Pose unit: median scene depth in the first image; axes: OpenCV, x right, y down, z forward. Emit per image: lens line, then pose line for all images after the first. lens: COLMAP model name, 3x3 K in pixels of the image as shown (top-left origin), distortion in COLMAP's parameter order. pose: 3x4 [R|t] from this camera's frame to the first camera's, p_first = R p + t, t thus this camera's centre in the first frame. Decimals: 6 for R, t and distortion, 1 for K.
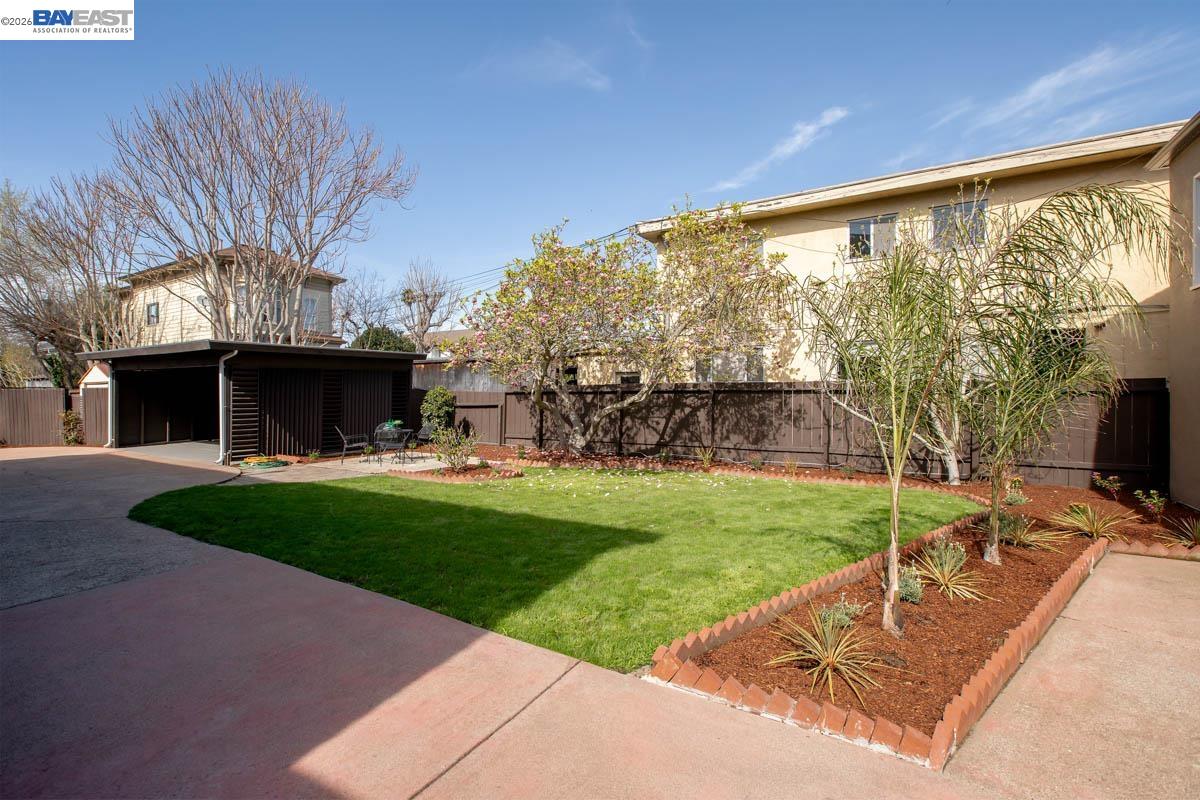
lens RADIAL K [[536.4, 0, 600.6], [0, 536.4, 397.4], [0, 0, 1]] dist [0.000297, -0.000019]
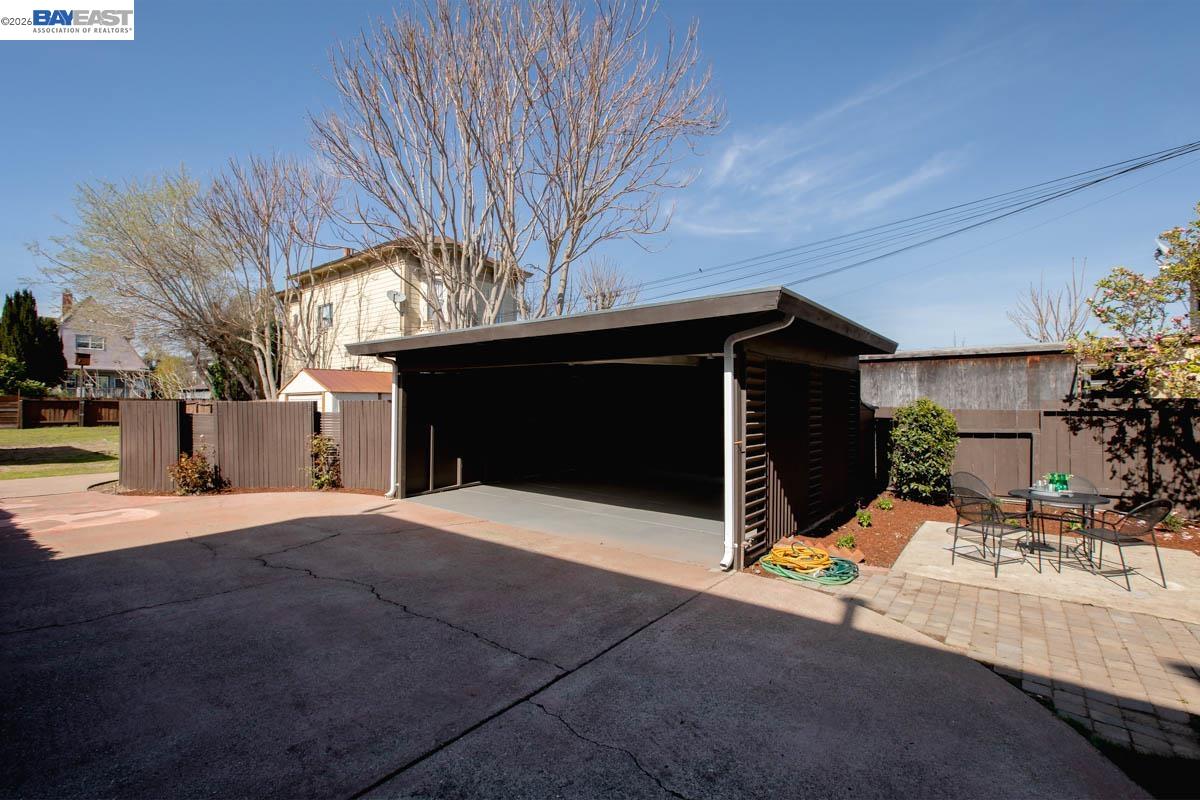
lens RADIAL K [[534.2, 0, 600.4], [0, 534.2, 403.5], [0, 0, 1]] dist [0.025056, -0.000017]
pose [[0.990703, 0.006132, -0.135905, -0.552726], [-0.008168, 0.999863, -0.014429, -0.007219], [0.135798, 0.015405, 0.990617, 0.391595]]
